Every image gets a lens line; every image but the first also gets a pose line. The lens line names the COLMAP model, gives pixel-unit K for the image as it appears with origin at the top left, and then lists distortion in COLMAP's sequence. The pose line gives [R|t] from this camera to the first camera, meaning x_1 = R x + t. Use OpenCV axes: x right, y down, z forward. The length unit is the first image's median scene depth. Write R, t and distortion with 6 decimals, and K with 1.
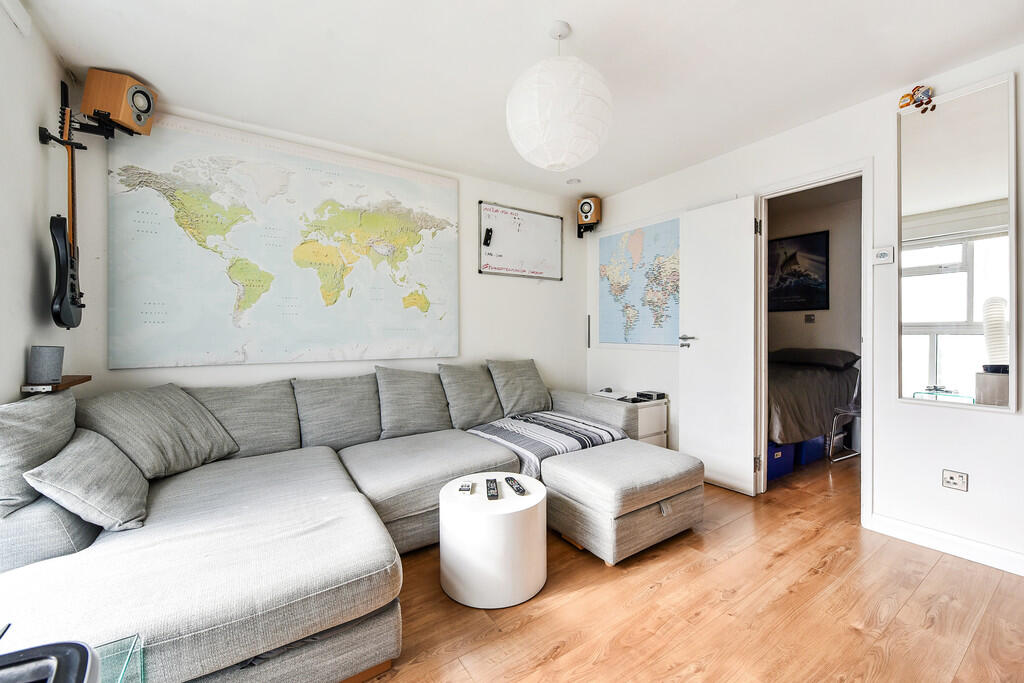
lens RADIAL K [[412.9, 0, 517.2], [0, 412.9, 330.5], [0, 0, 1]] dist [-0.001751, -0.000131]
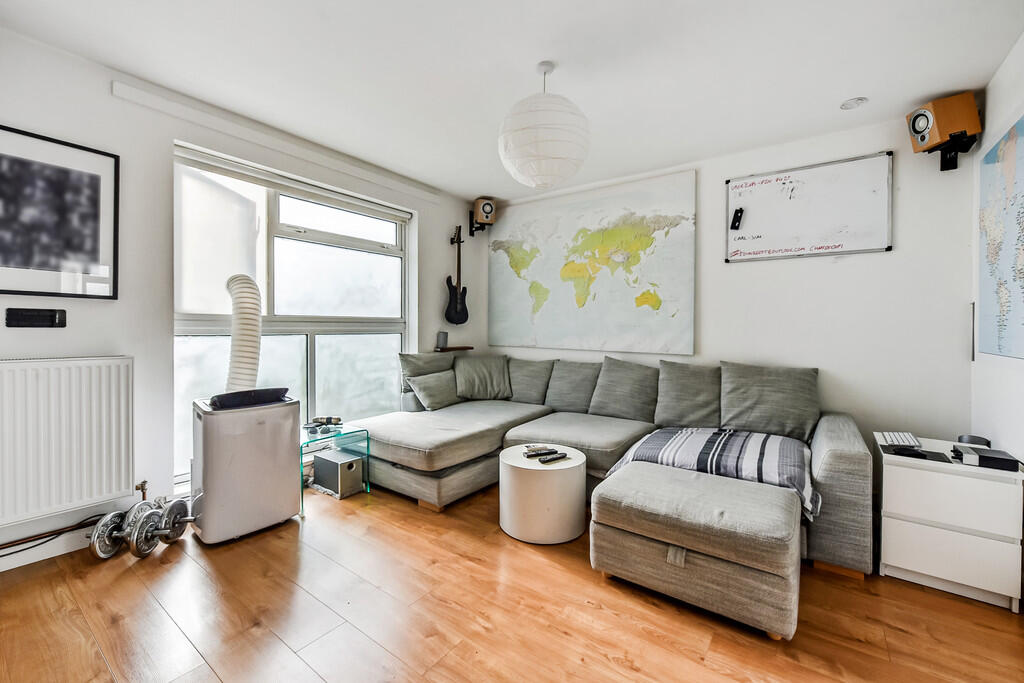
lens RADIAL K [[419.1, 0, 503.0], [0, 419.1, 325.3], [0, 0, 1]] dist [-0.001126, -0.000064]
pose [[0.323711, 0.001212, -0.946155, 0.693686], [-0.007935, 0.999967, -0.001433, -0.000359], [0.946123, 0.007972, 0.323710, 0.301914]]
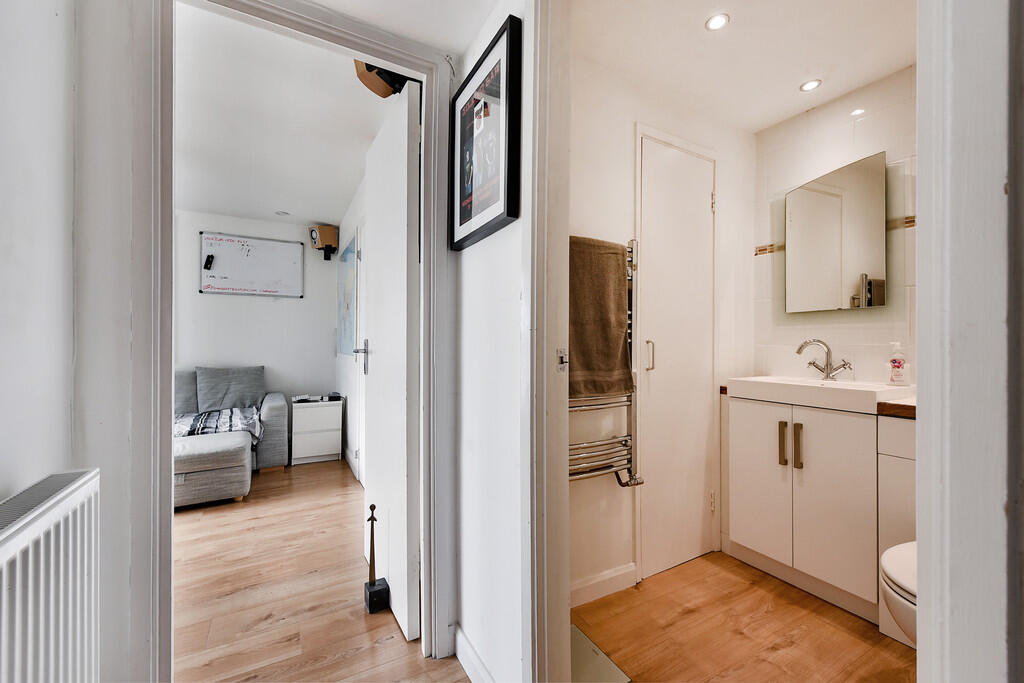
lens RADIAL K [[422.0, 0, 519.8], [0, 422.0, 340.8], [0, 0, 1]] dist [0.010939, -0.000293]
pose [[0.997412, 0.003362, -0.071814, 1.050288], [-0.003518, 0.999992, -0.002041, -0.002635], [0.071807, 0.002288, 0.997416, -0.168602]]
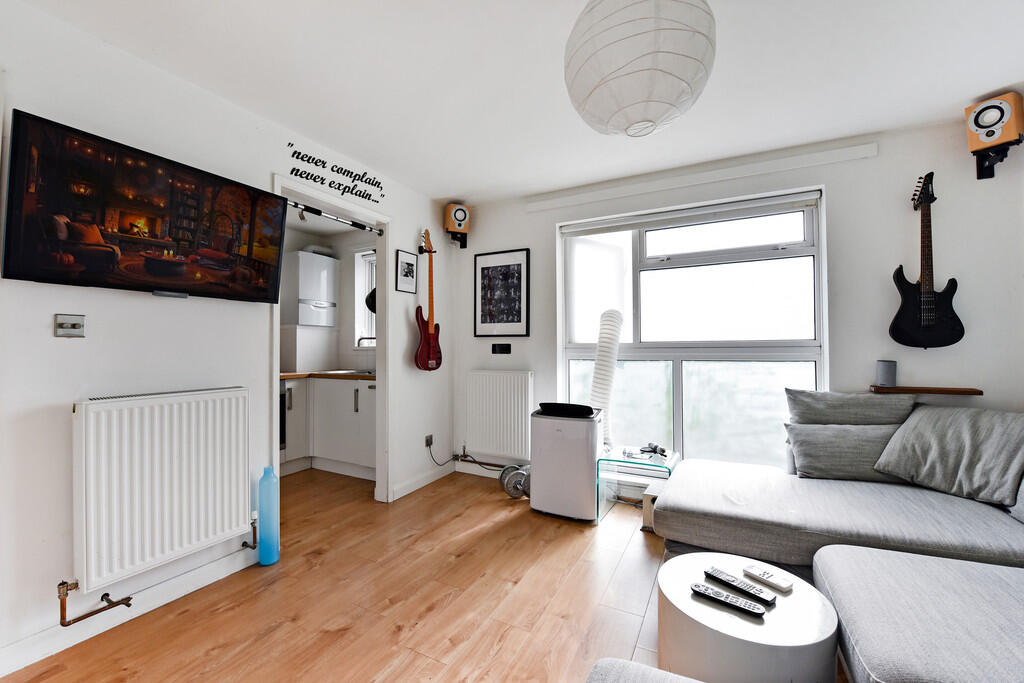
lens RADIAL K [[405.7, 0, 516.2], [0, 405.7, 343.9], [0, 0, 1]] dist [-0.010658, 0.000421]
pose [[-0.873674, 0.001281, -0.486509, 0.371509], [0.006972, 0.999927, -0.009888, -0.009728], [0.486461, -0.012030, -0.873619, 0.891879]]
